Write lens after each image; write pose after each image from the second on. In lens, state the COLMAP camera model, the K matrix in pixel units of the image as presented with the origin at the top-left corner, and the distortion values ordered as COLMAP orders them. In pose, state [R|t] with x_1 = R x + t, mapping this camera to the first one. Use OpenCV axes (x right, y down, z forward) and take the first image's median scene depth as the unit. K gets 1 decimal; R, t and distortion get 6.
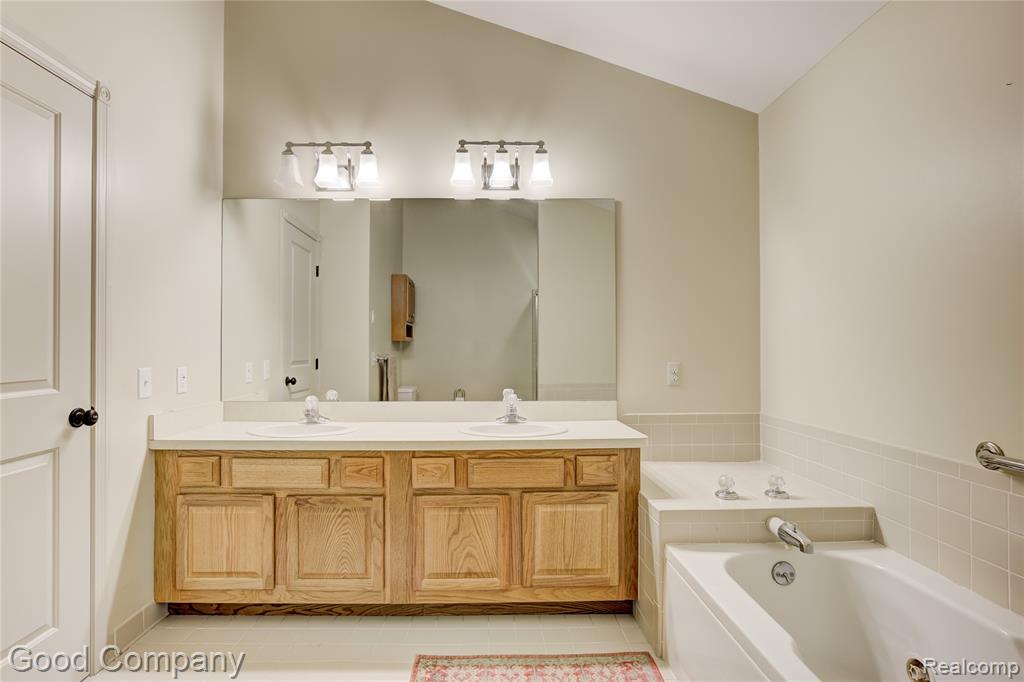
lens RADIAL K [[479.2, 0, 507.9], [0, 479.2, 347.3], [0, 0, 1]] dist [-0.019894, -0.000124]
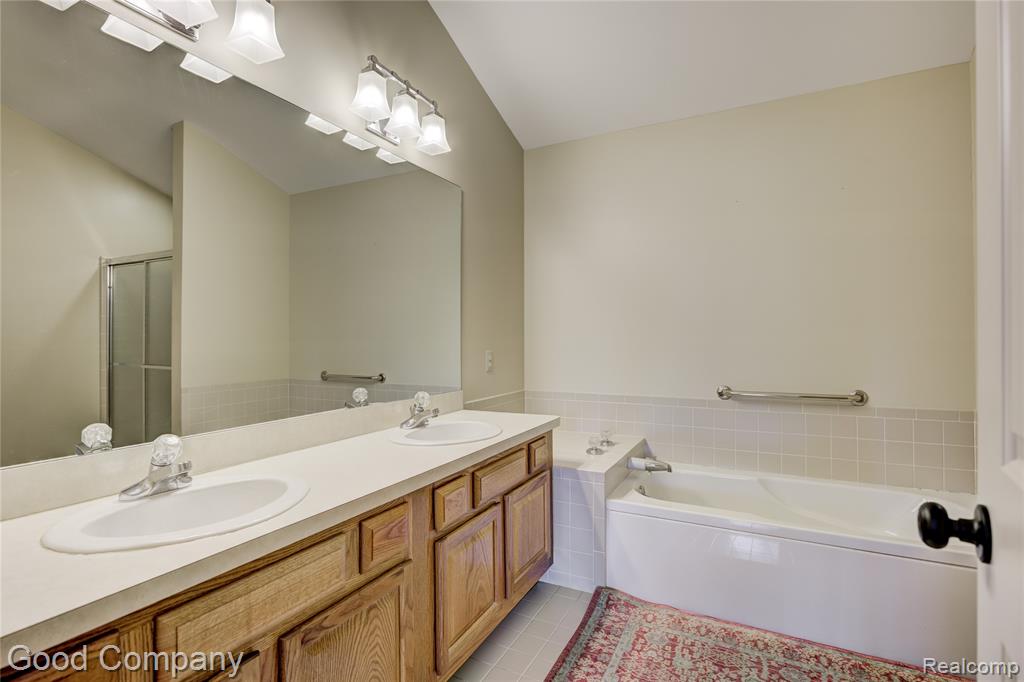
lens RADIAL K [[479.2, 0, 512.1], [0, 479.2, 335.6], [0, 0, 1]] dist [-0.019894, -0.000124]
pose [[0.466870, 0.008214, 0.884288, -0.785927], [-0.006220, 0.999963, -0.006004, 0.003564], [-0.884304, -0.002697, 0.466903, 0.569825]]
